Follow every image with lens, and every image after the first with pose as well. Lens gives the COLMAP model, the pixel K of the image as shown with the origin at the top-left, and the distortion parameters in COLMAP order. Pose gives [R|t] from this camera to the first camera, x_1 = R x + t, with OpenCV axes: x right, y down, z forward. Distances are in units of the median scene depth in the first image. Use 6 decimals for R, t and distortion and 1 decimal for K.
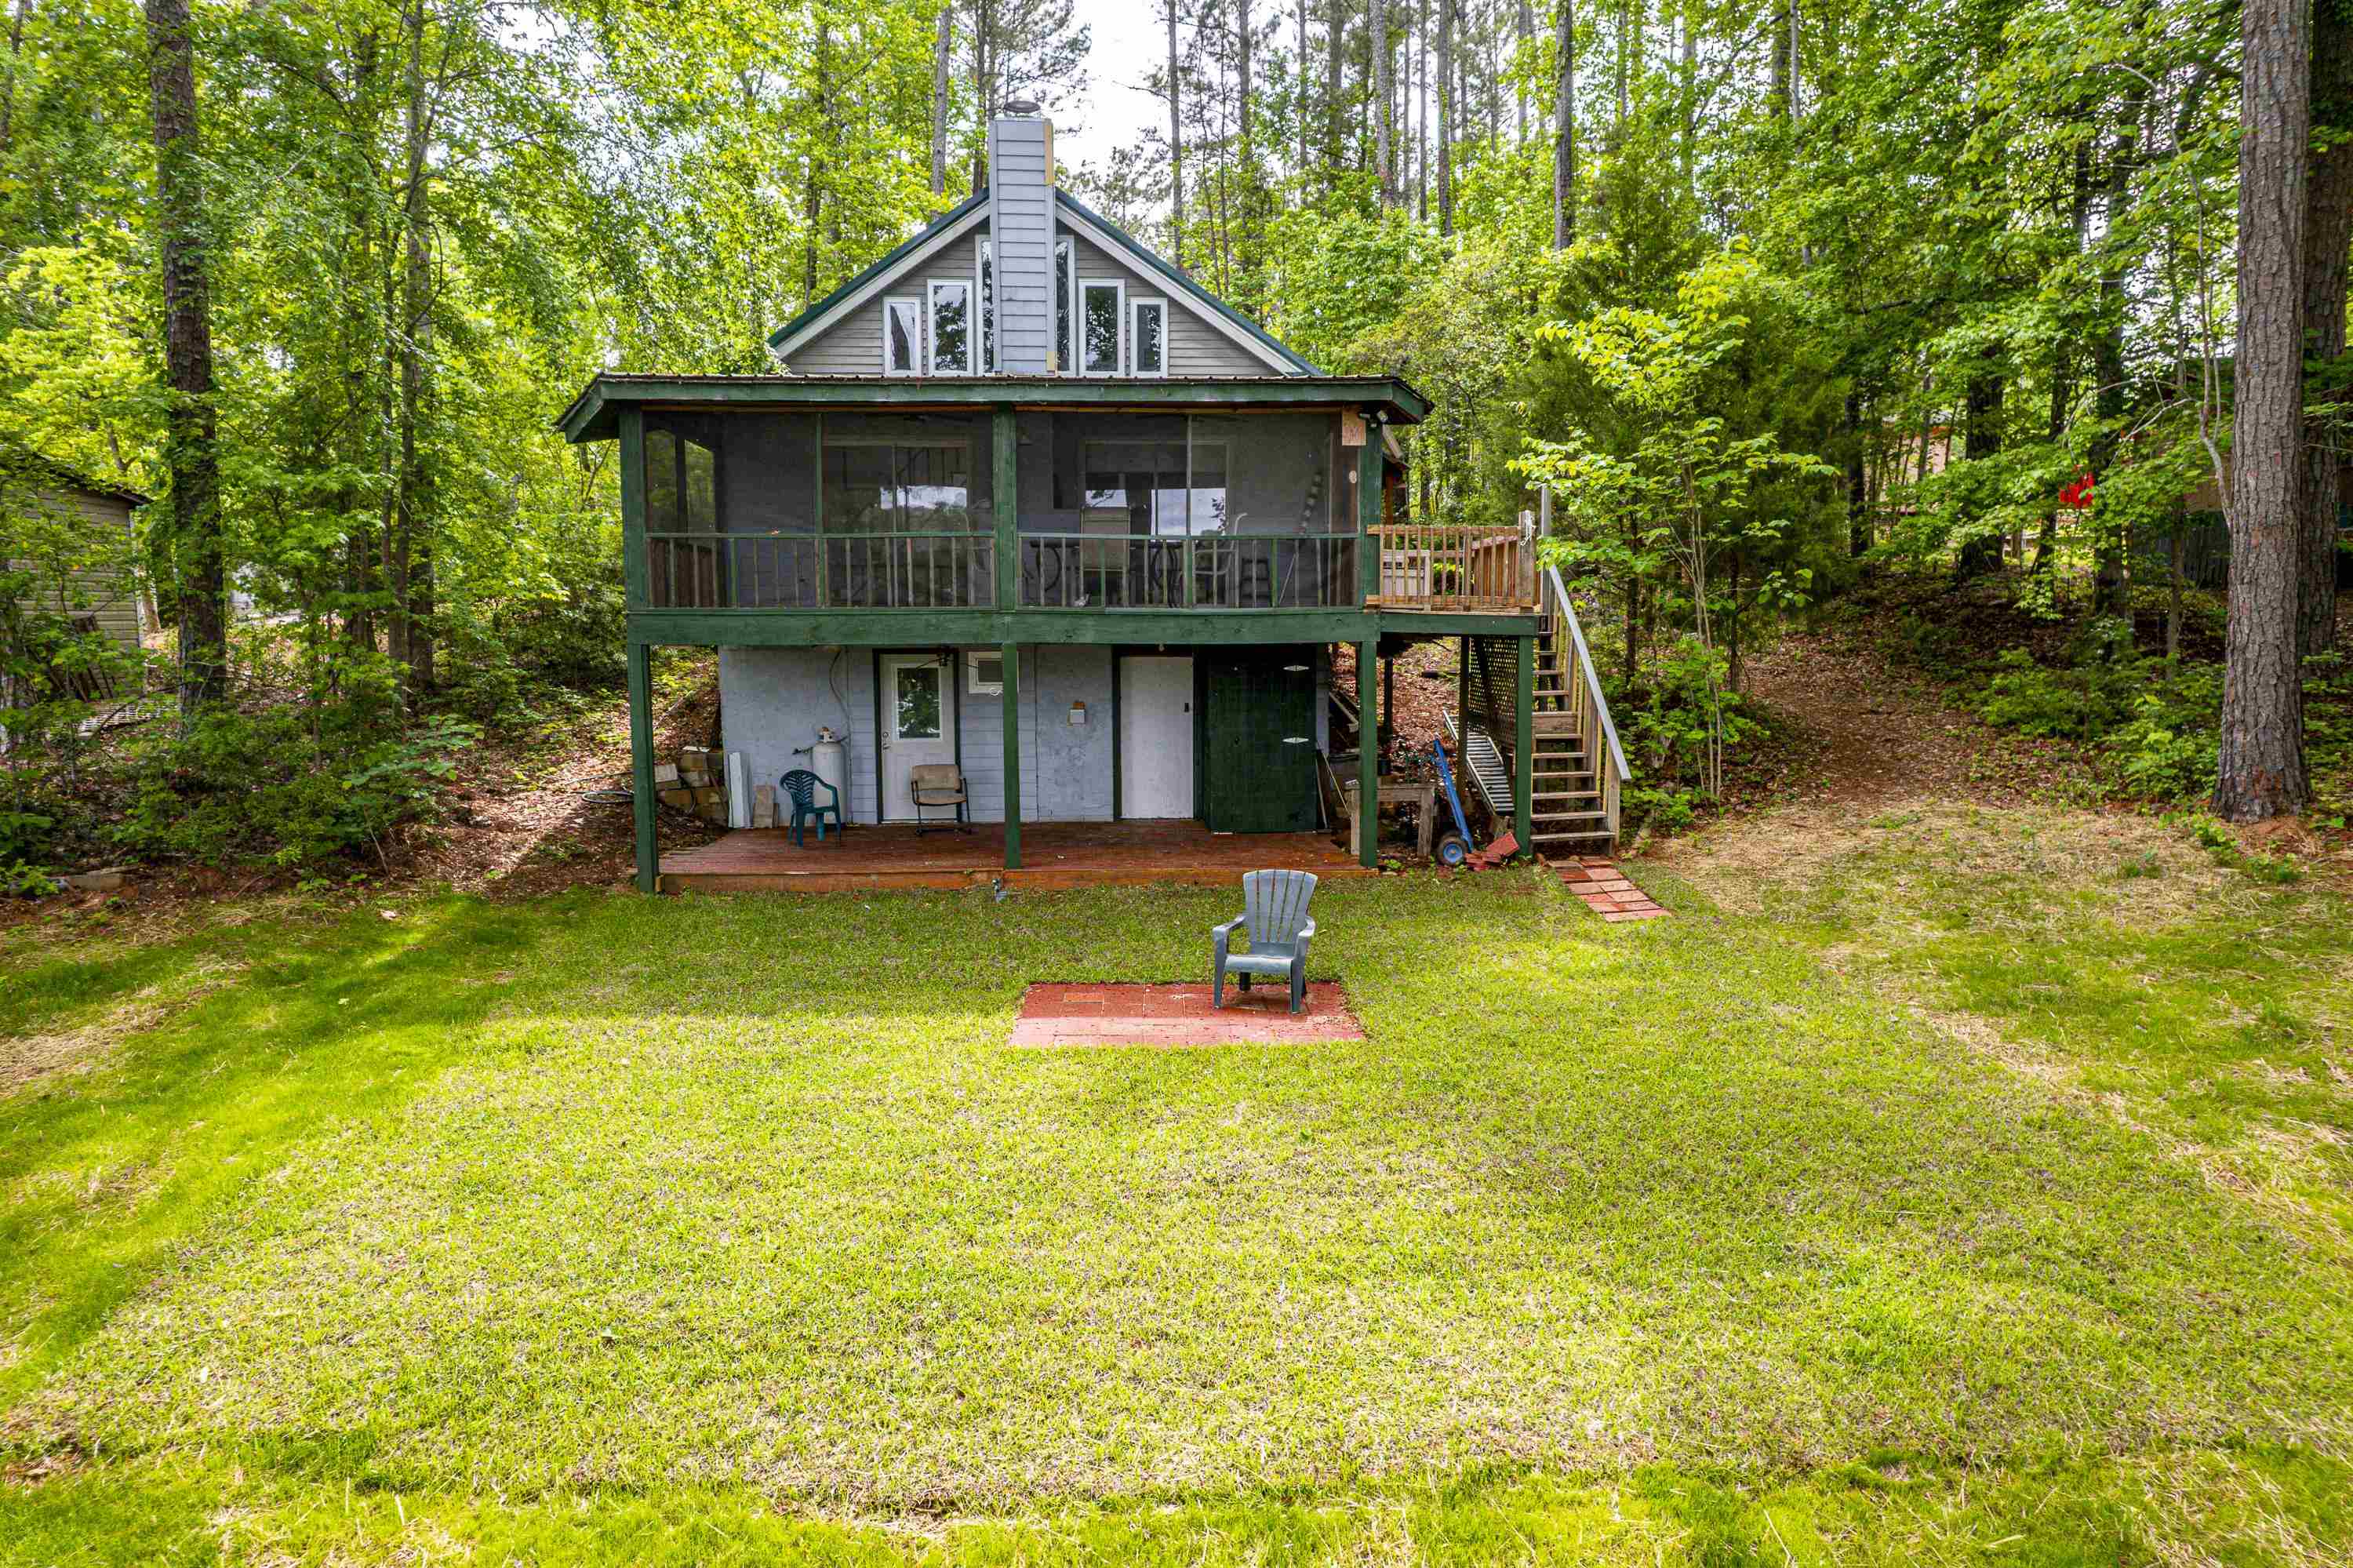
lens RADIAL K [[1518.2, 0, 1179.0], [0, 1518.2, 787.5], [0, 0, 1]] dist [-0.078901, 0.070788]
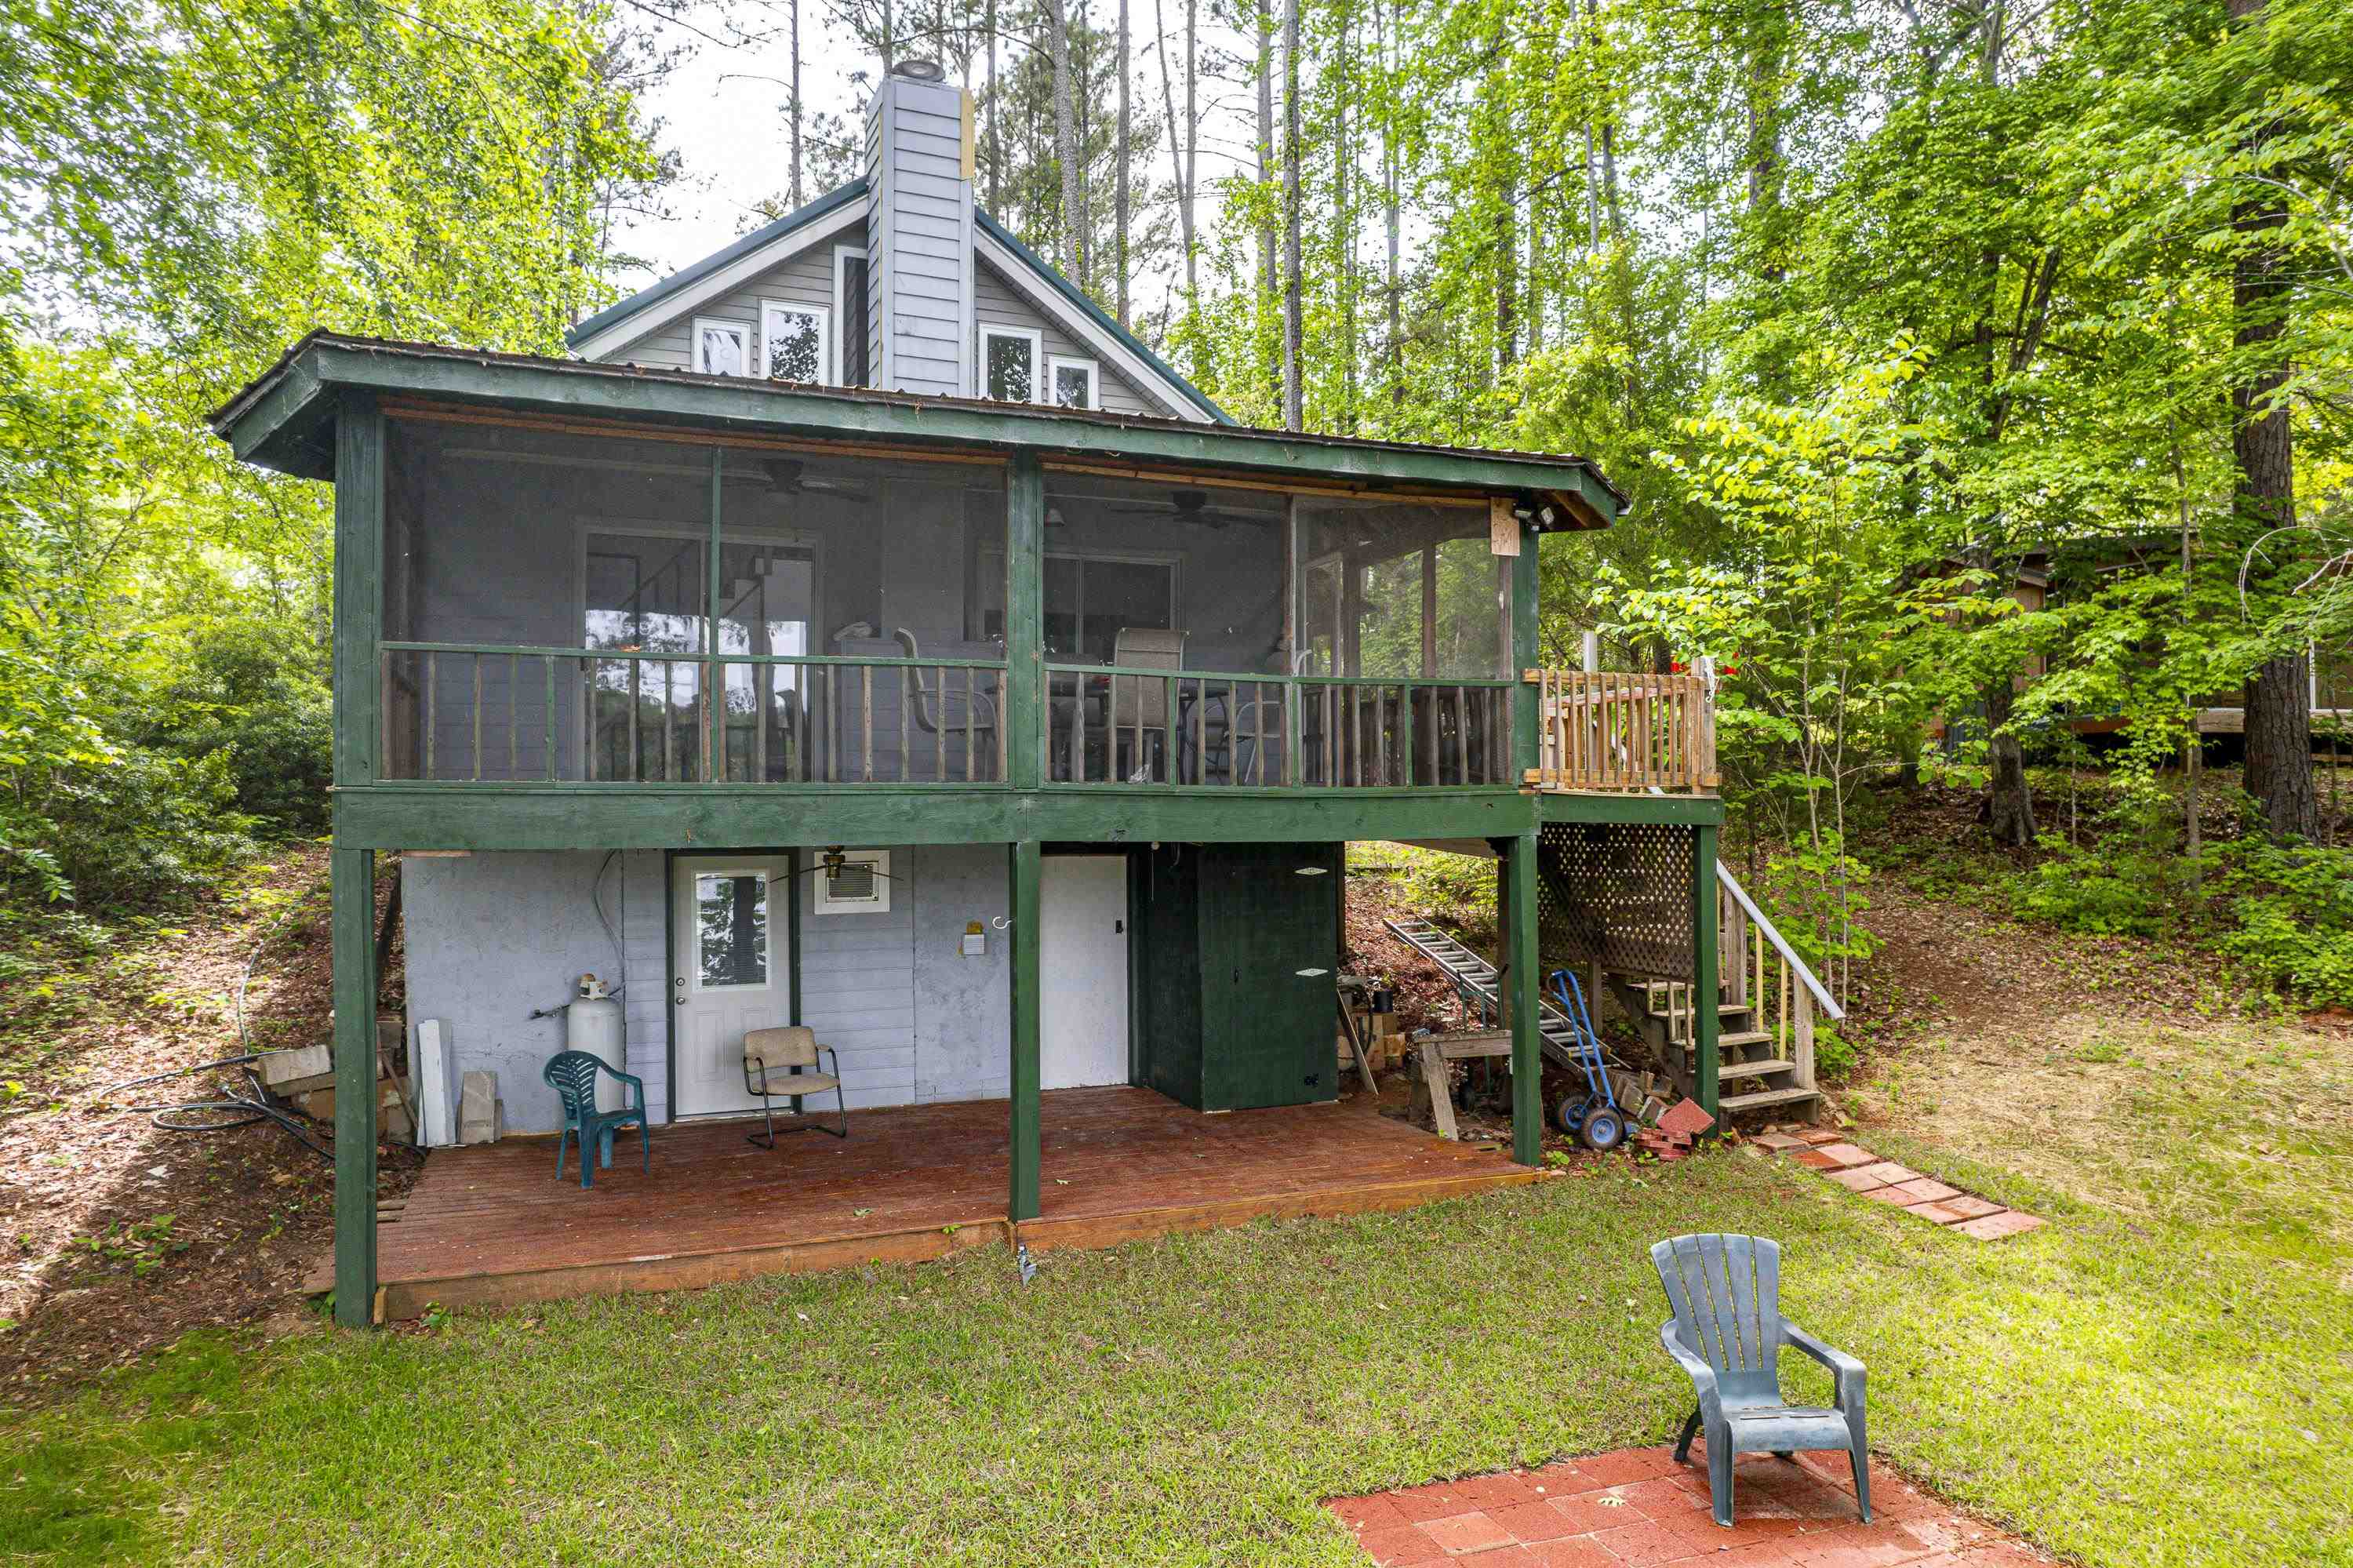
lens RADIAL K [[1518.2, 0, 1184.1], [0, 1518.2, 780.1], [0, 0, 1]] dist [-0.078901, 0.070788]
pose [[0.946963, 0.005073, 0.321302, -0.211485], [0.034687, 0.992420, -0.117900, -0.039632], [-0.319464, 0.122792, 0.939609, 0.346112]]
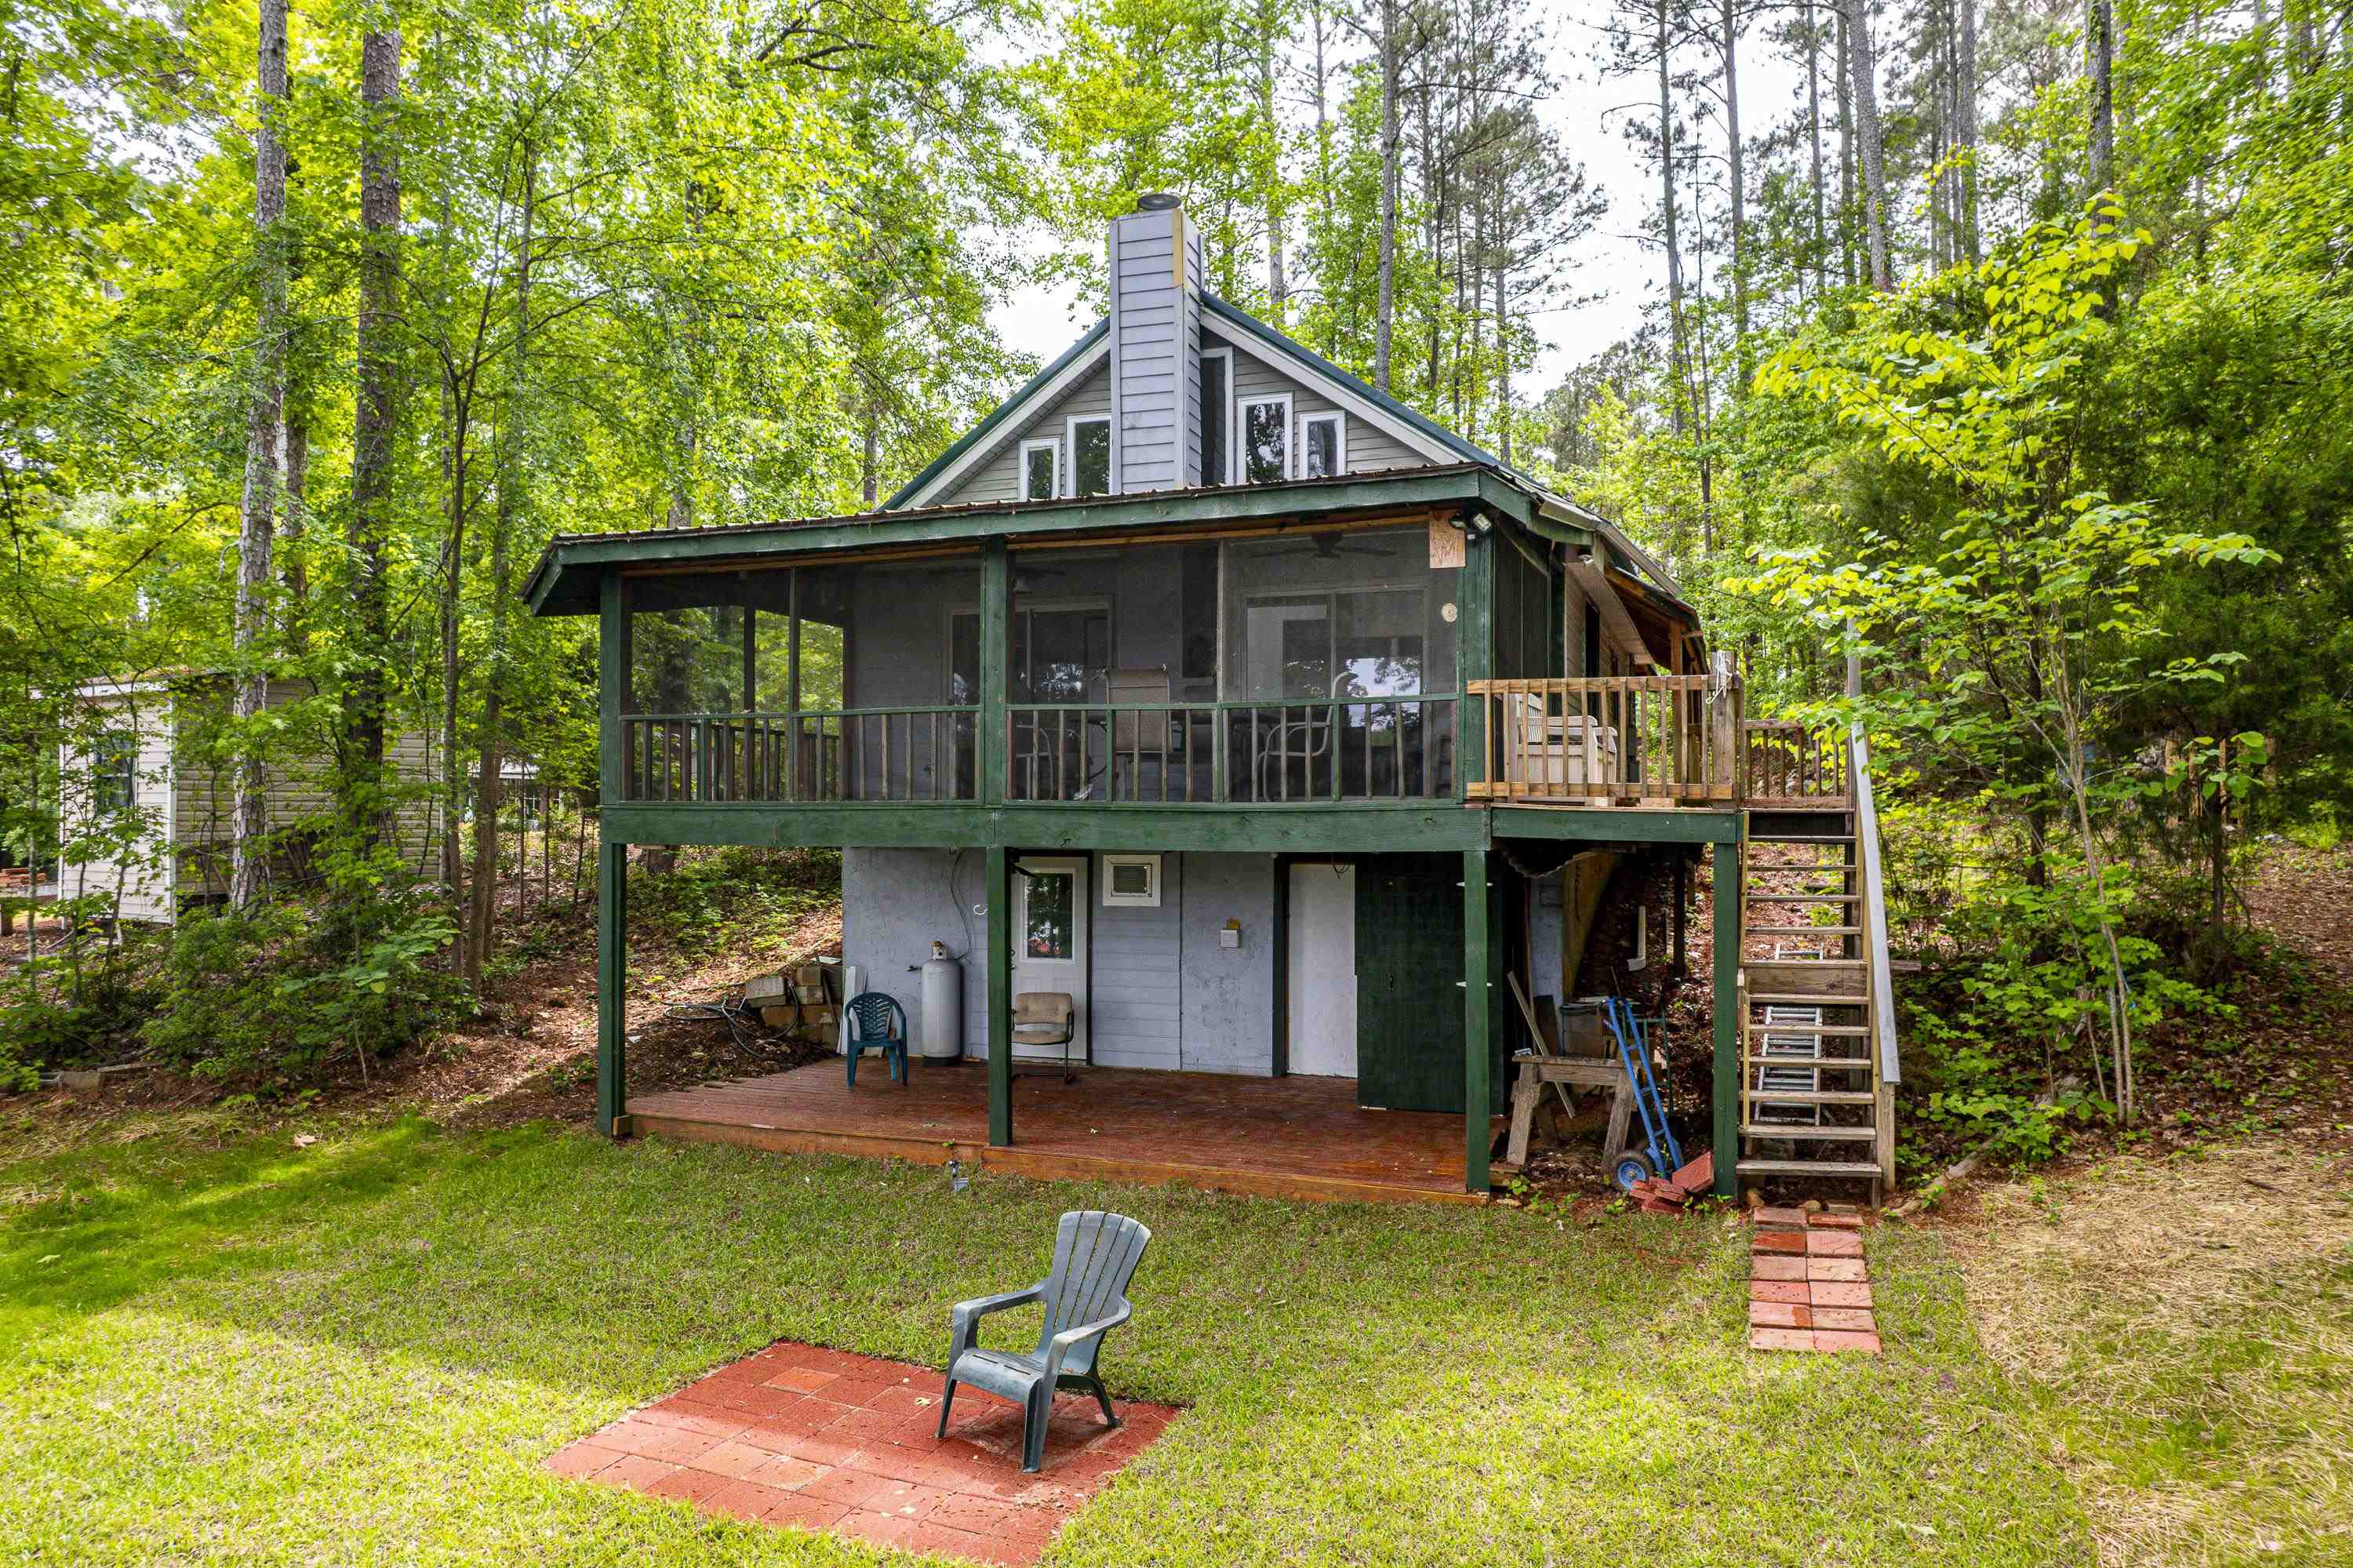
lens RADIAL K [[1518.2, 0, 1176.8], [0, 1518.2, 774.6], [0, 0, 1]] dist [-0.078901, 0.070788]
pose [[0.918318, -0.007401, -0.395775, 0.235265], [-0.045416, 0.991253, -0.123916, -0.035121], [0.393231, 0.131769, 0.909949, 0.284027]]
